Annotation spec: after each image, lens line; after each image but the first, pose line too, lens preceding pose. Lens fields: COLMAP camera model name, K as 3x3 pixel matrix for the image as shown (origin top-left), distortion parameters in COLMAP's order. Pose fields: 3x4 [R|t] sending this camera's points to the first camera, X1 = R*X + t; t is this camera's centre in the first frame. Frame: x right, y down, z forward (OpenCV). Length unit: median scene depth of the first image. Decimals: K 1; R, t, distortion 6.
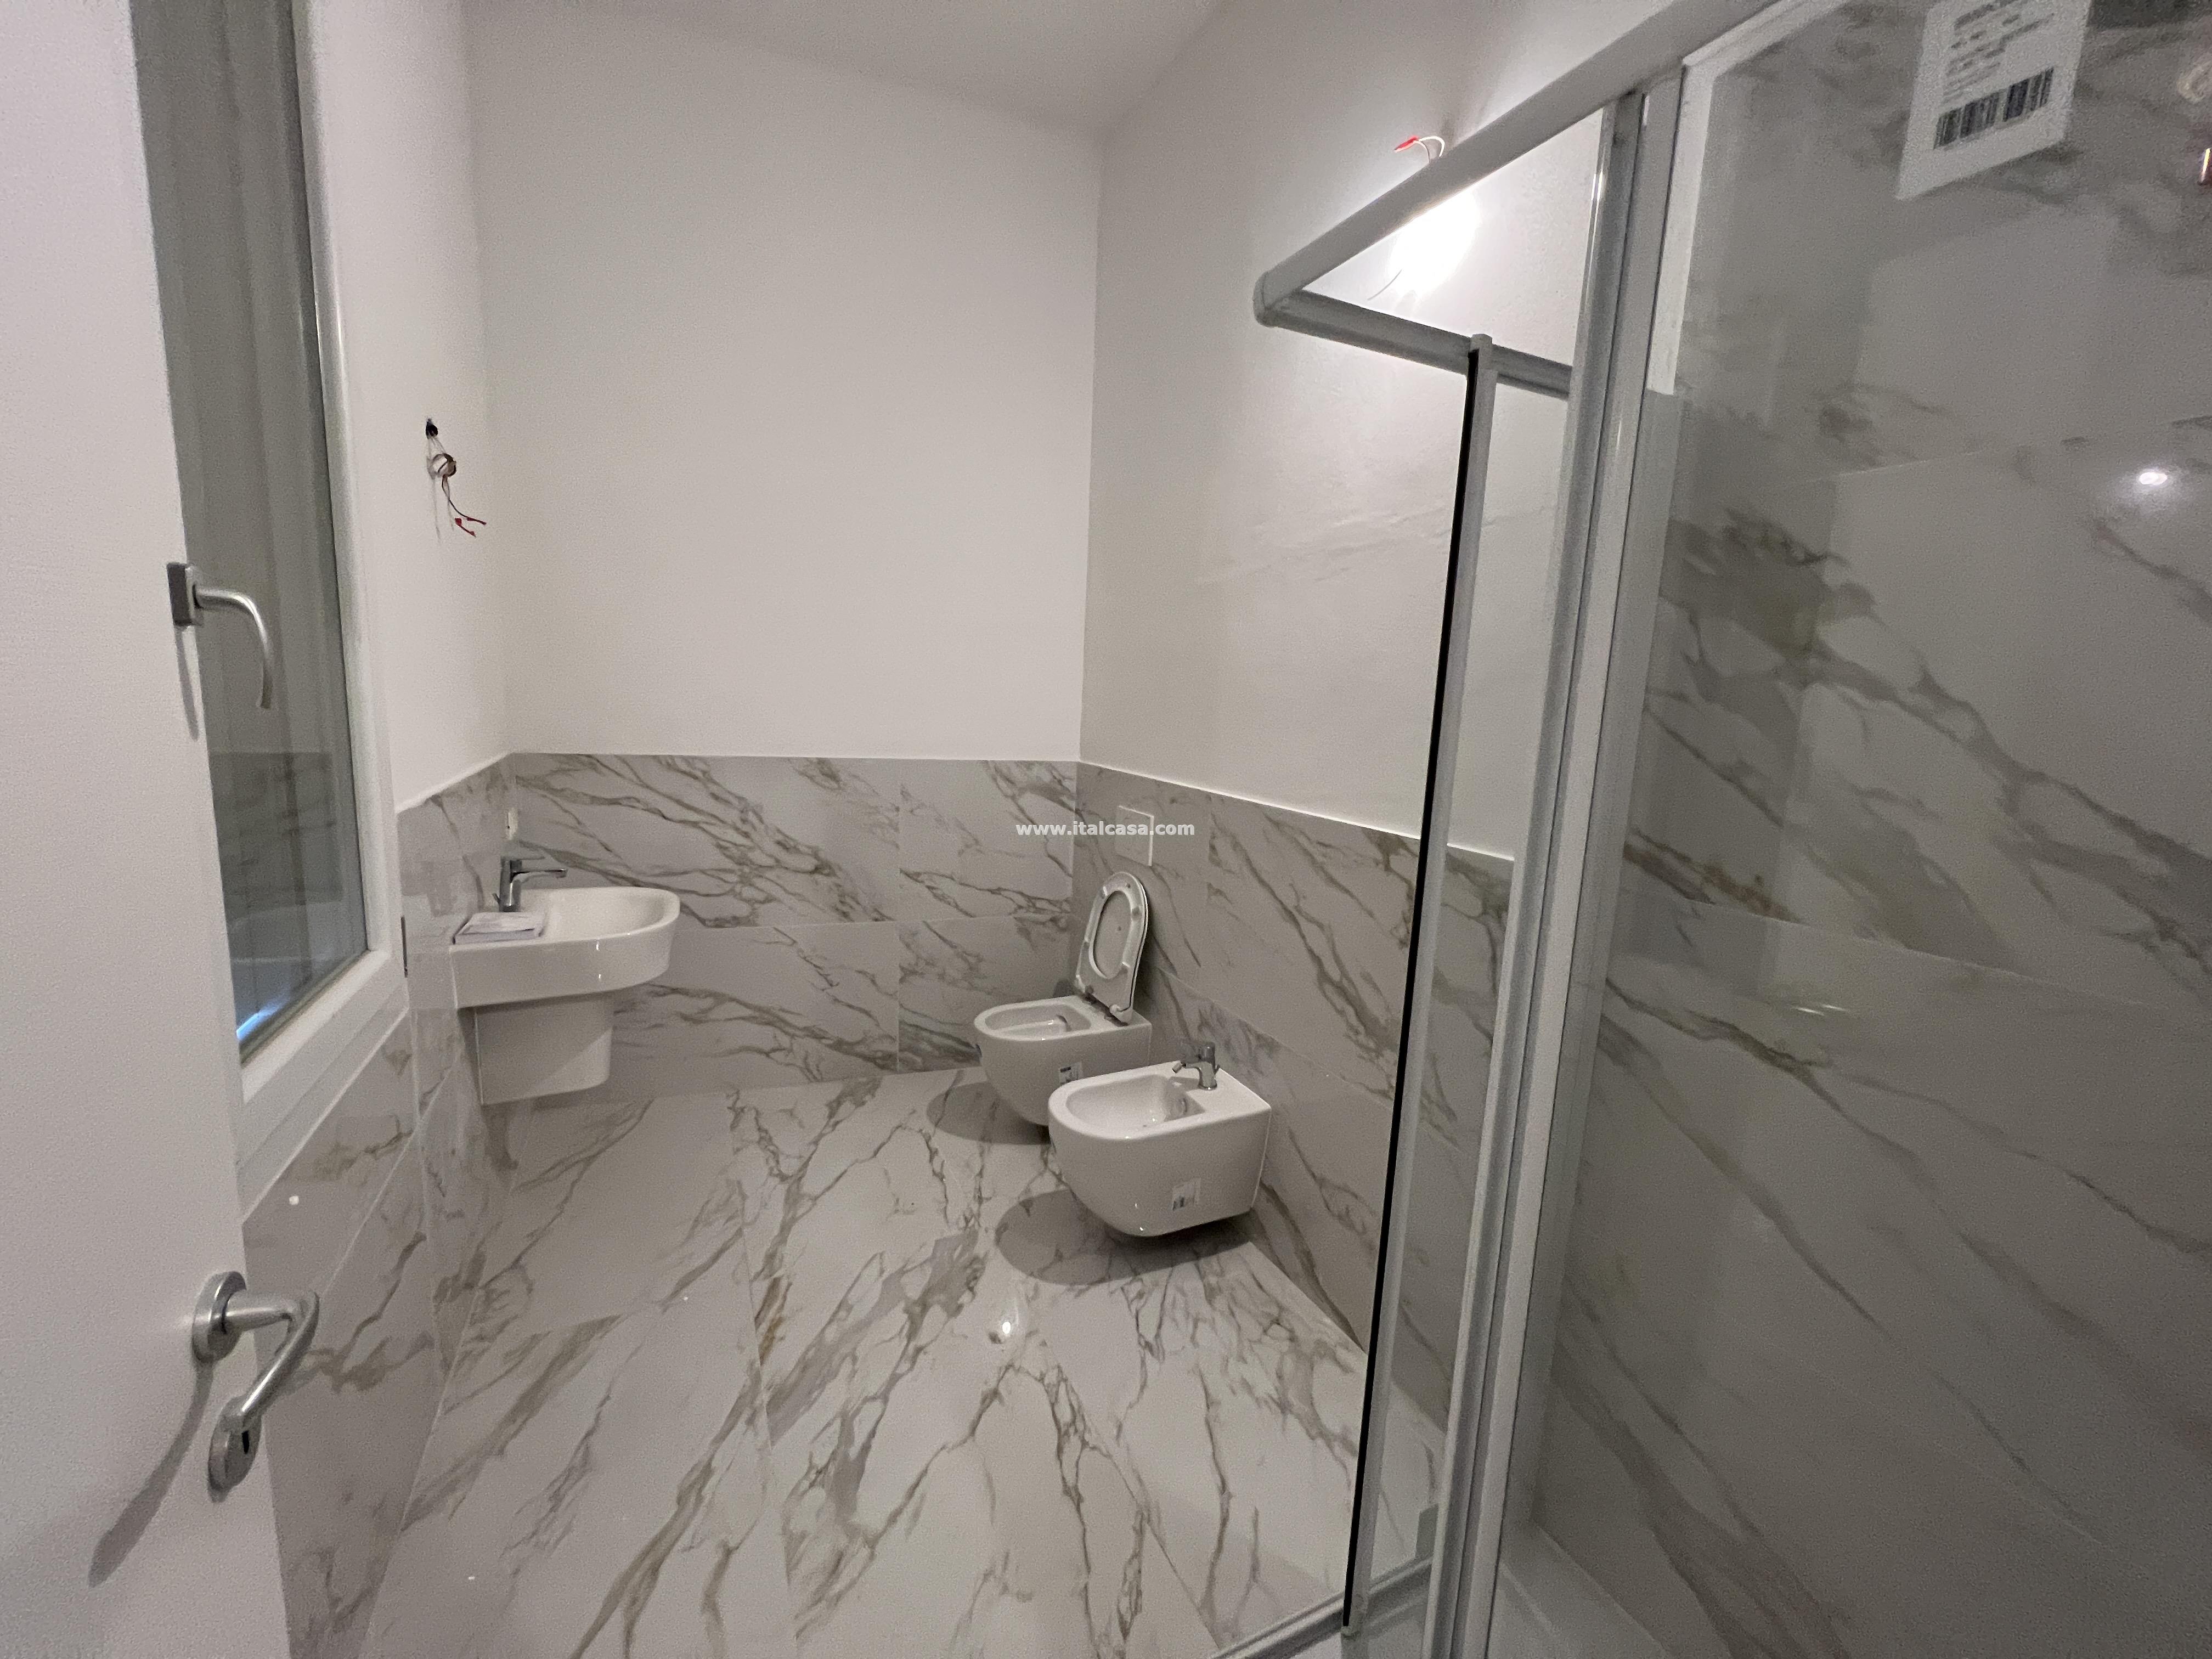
lens RADIAL K [[898.7, 0, 1106.0], [0, 898.7, 829.5], [0, 0, 1]] dist [-0.000547, 0.000020]
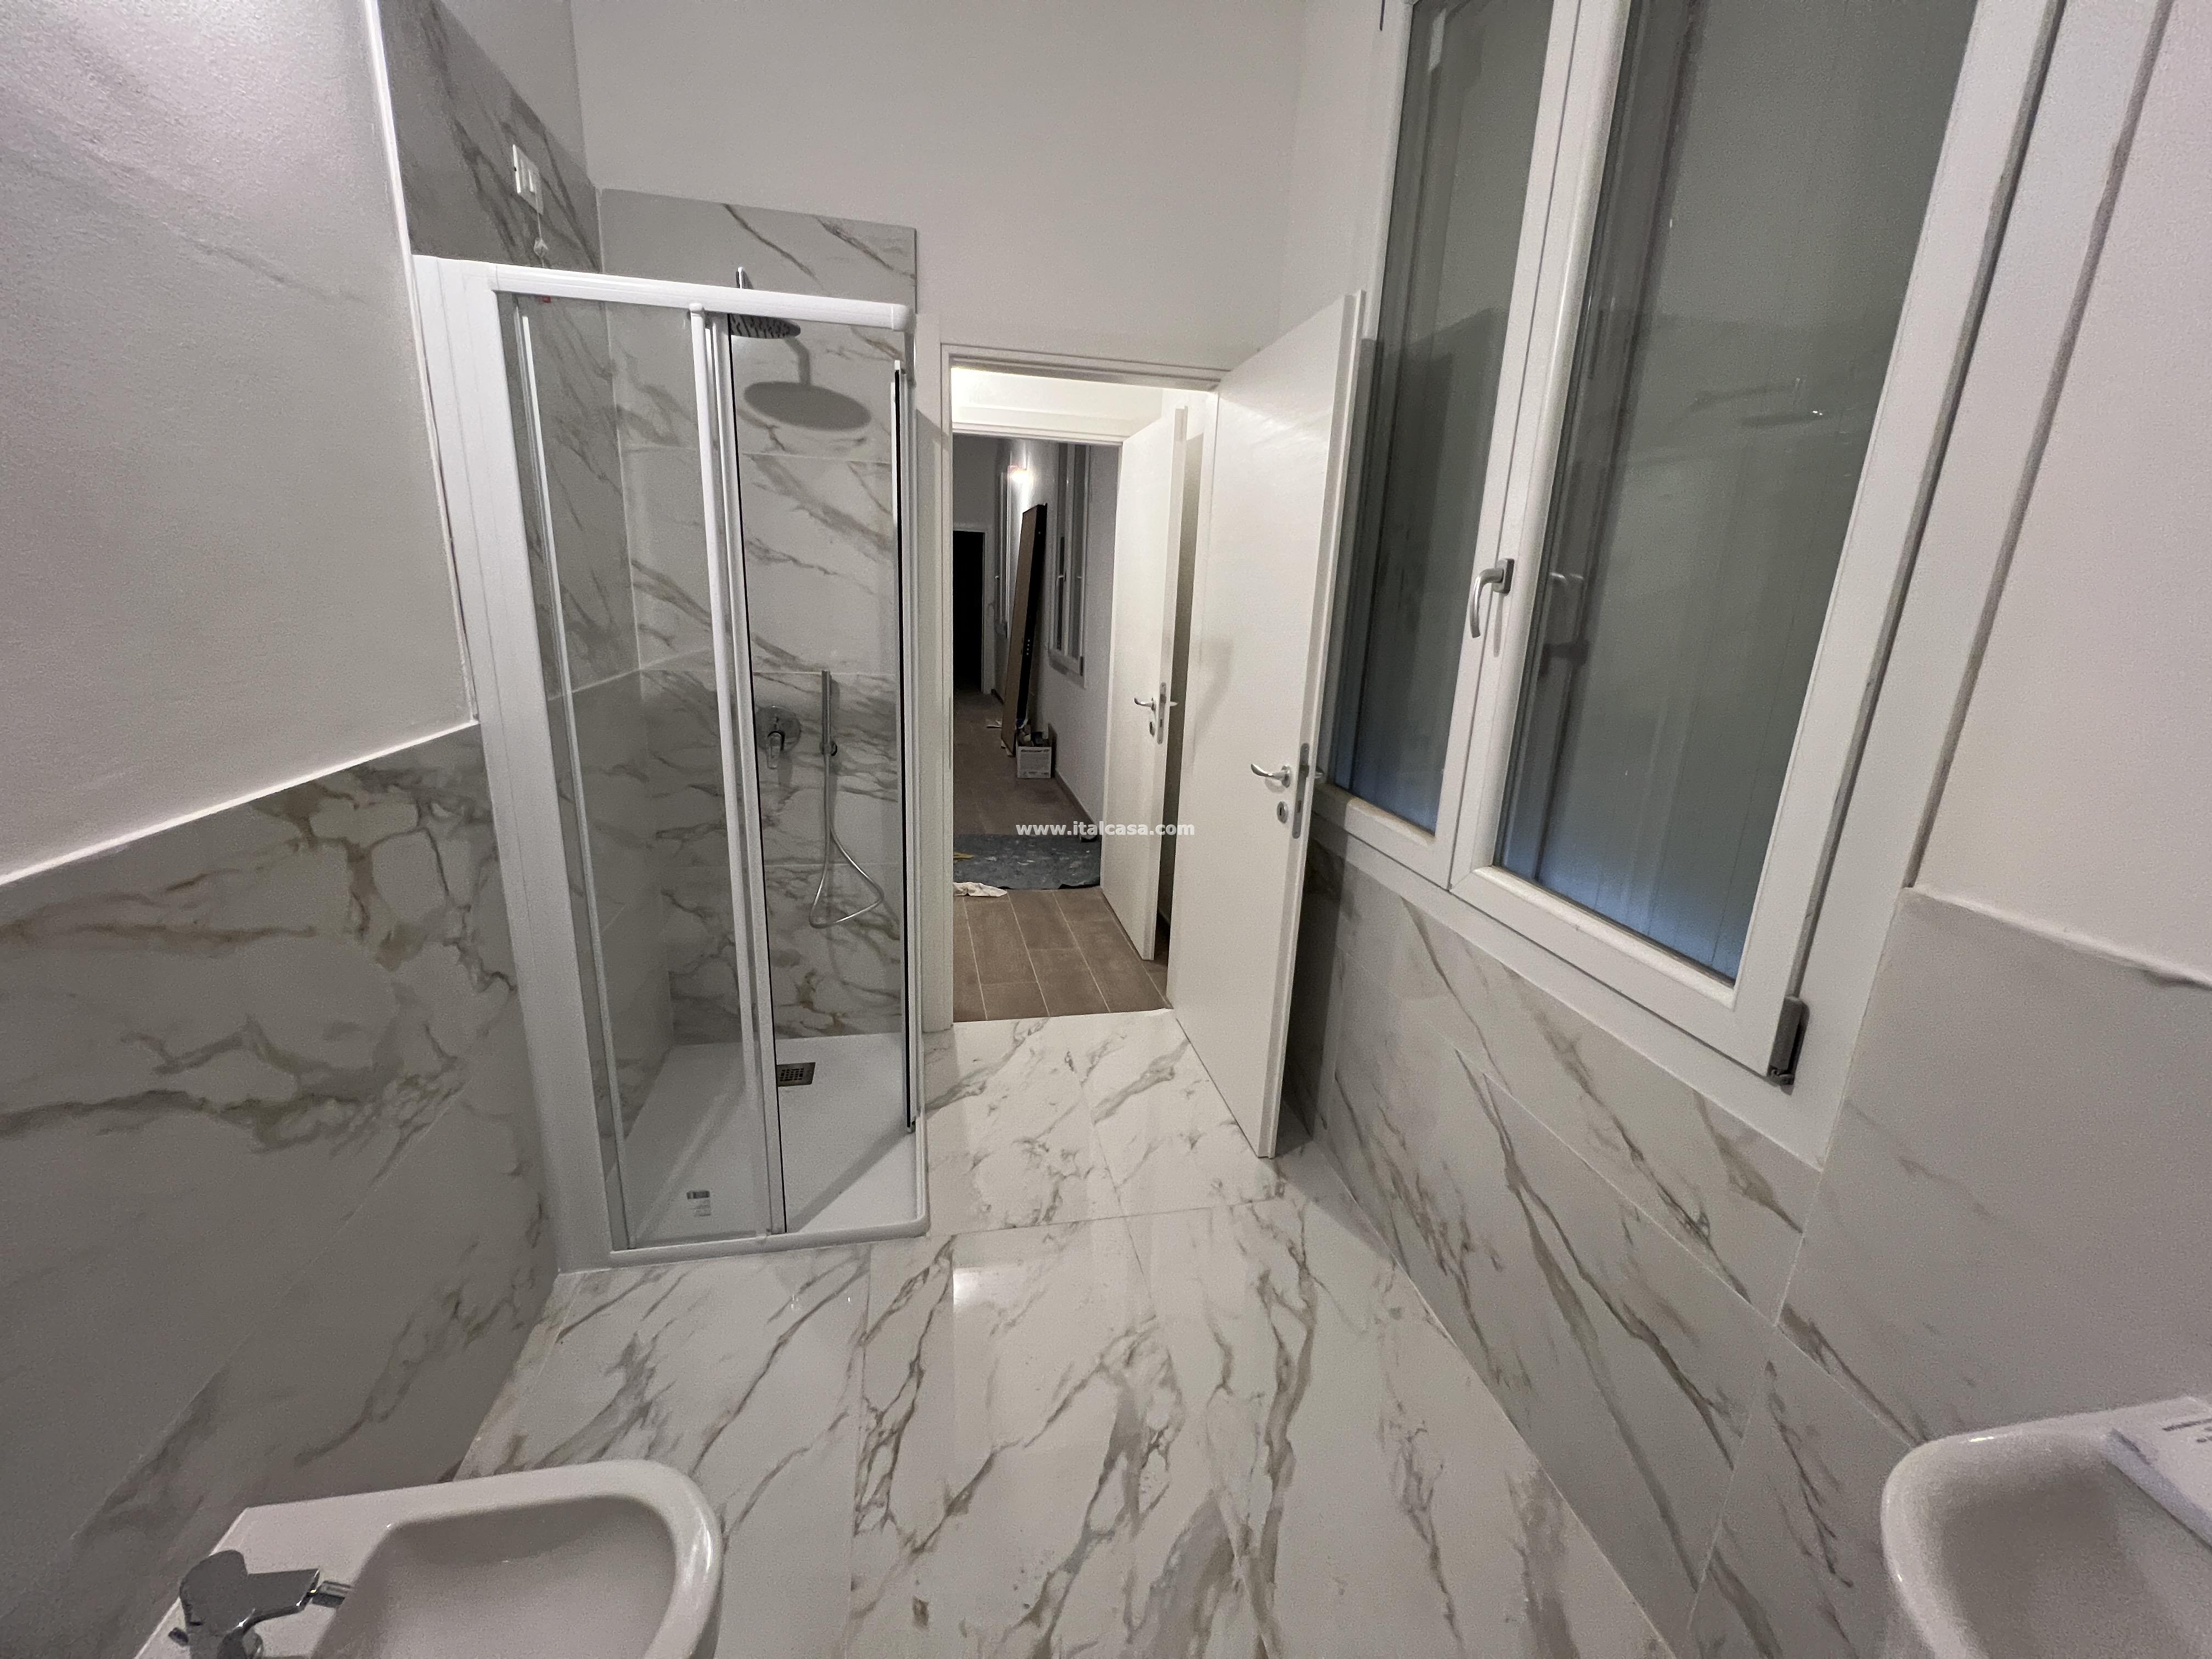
lens RADIAL K [[898.7, 0, 1106.0], [0, 898.7, 829.5], [0, 0, 1]] dist [-0.000547, 0.000020]
pose [[-0.967199, -0.142646, 0.210186, -0.341468], [-0.044242, 0.909389, 0.413587, -0.247209], [-0.250137, 0.390722, -0.885871, 1.458777]]
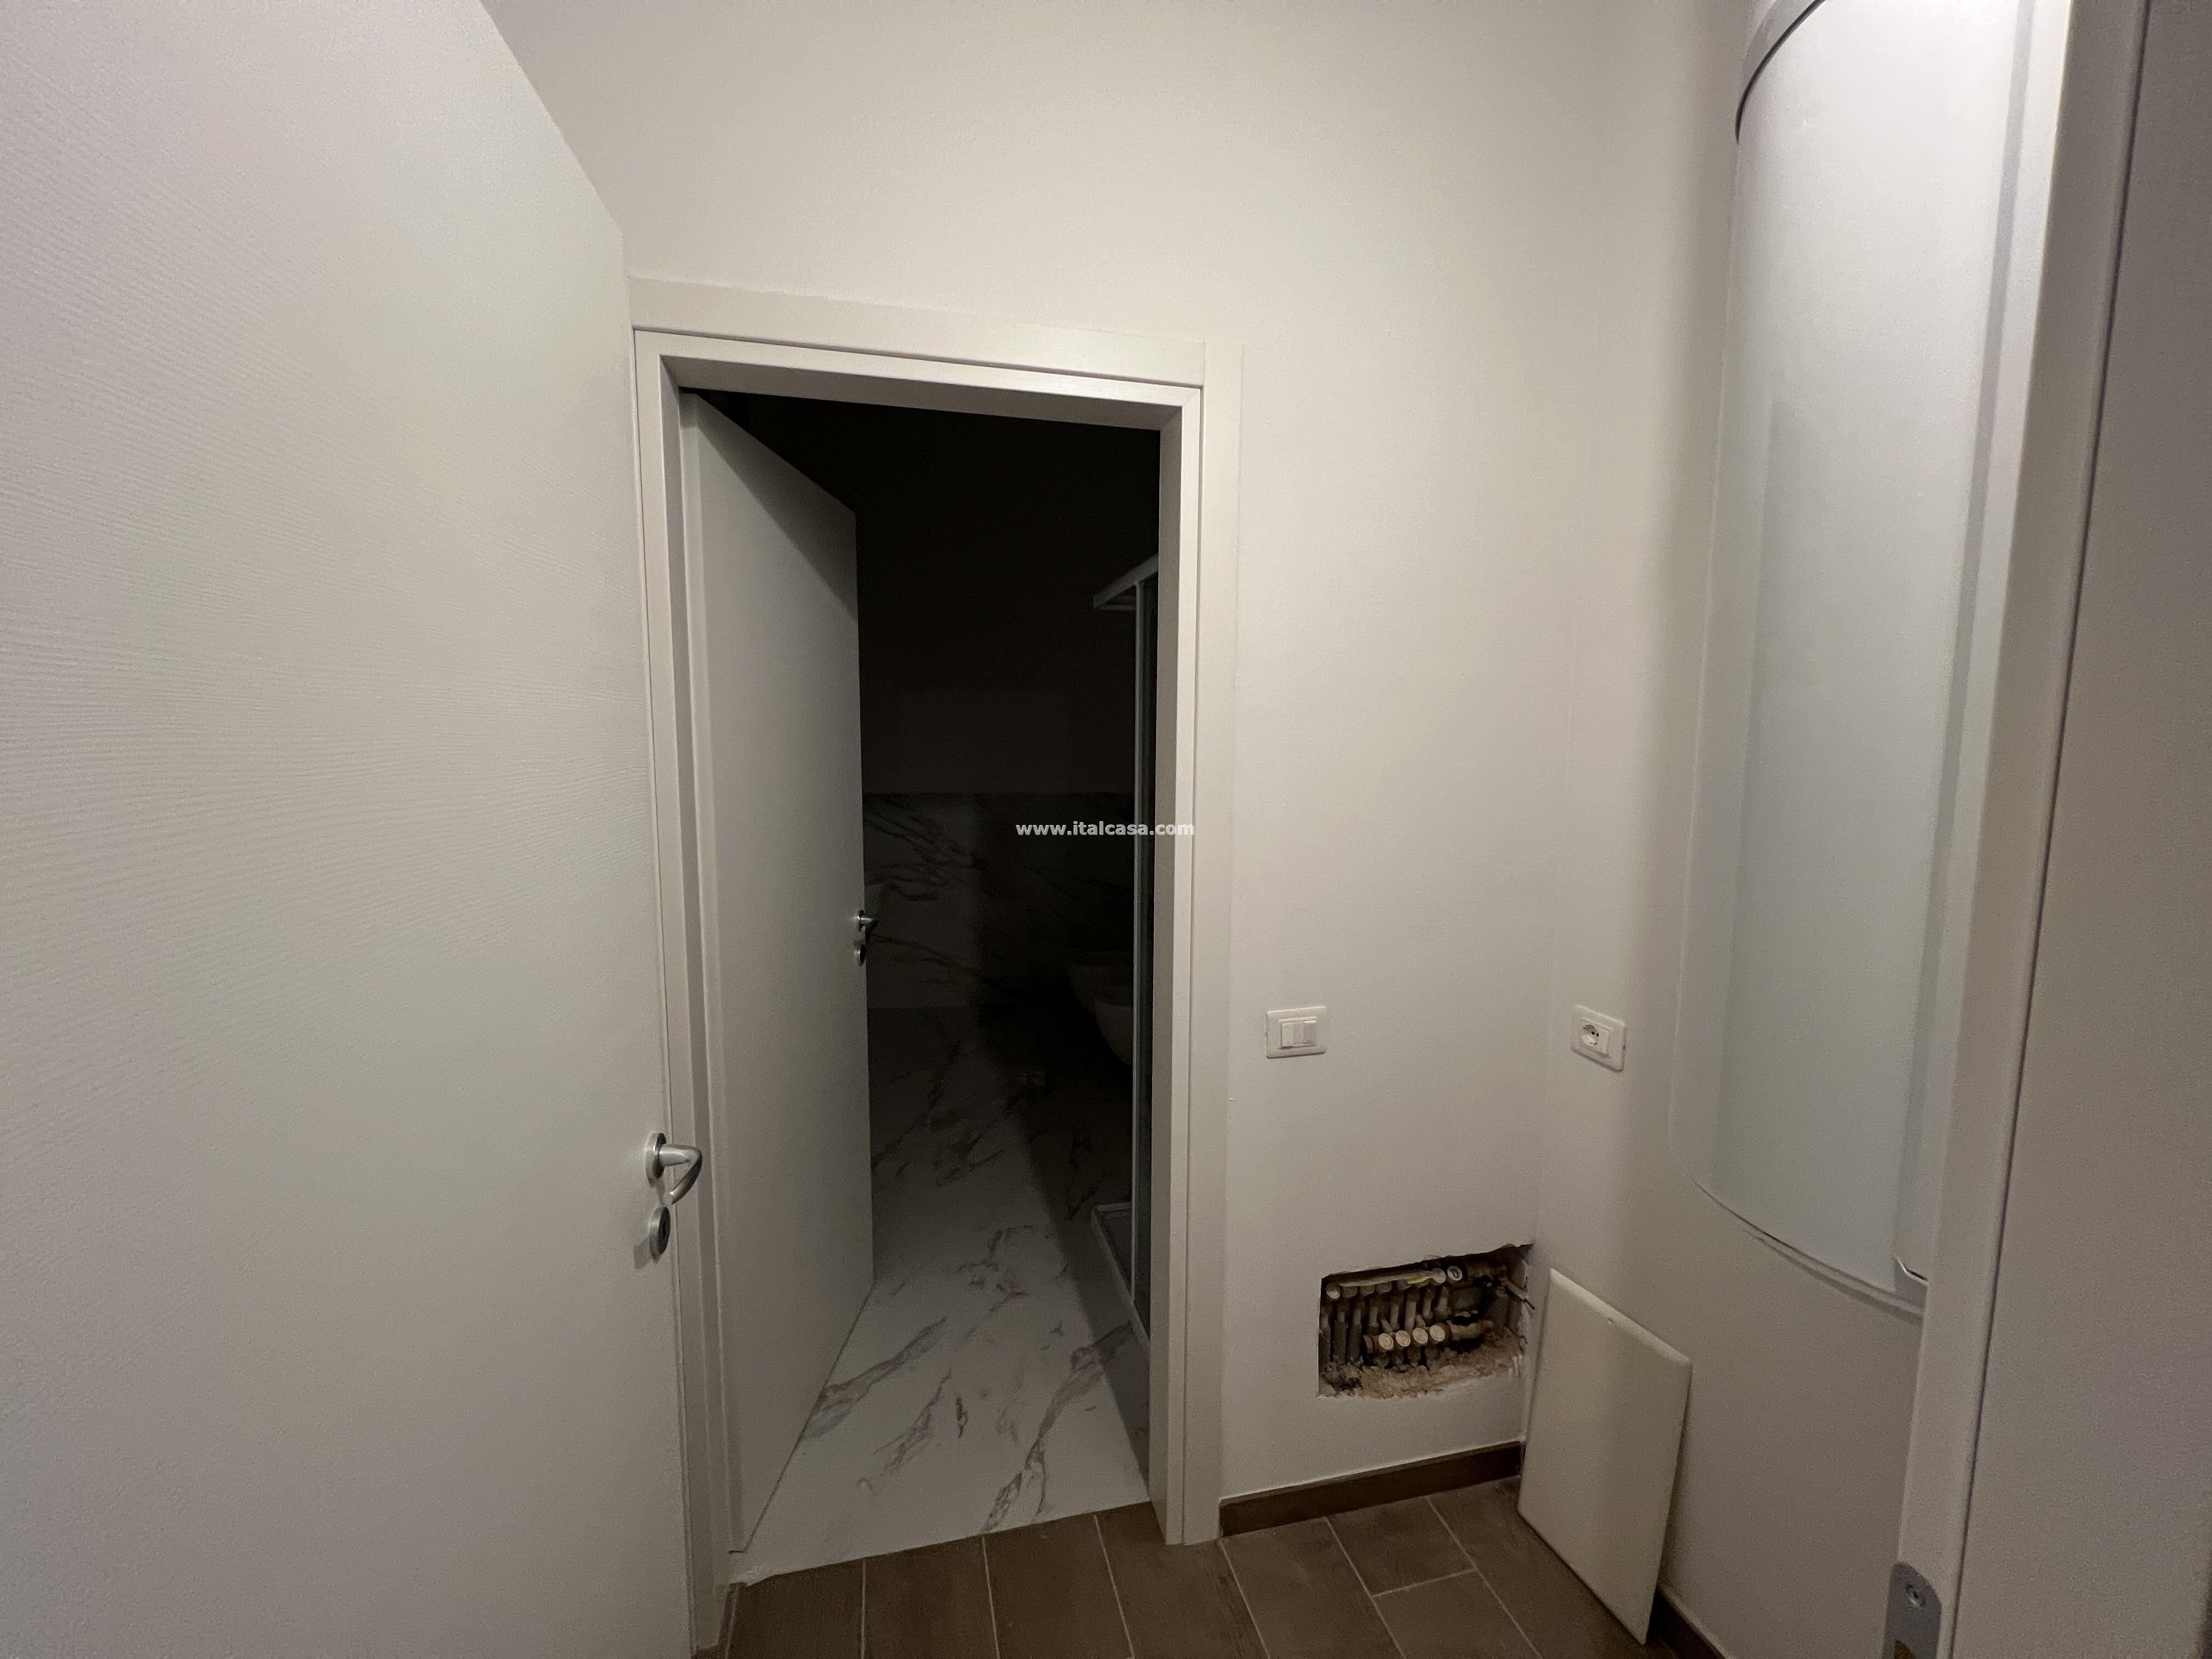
lens RADIAL K [[898.7, 0, 1106.0], [0, 898.7, 829.5], [0, 0, 1]] dist [-0.000547, 0.000020]
pose [[0.976321, -0.014757, -0.215825, 0.413162], [0.003746, 0.998674, -0.051340, 0.108766], [0.216296, 0.049316, 0.975081, -0.823095]]
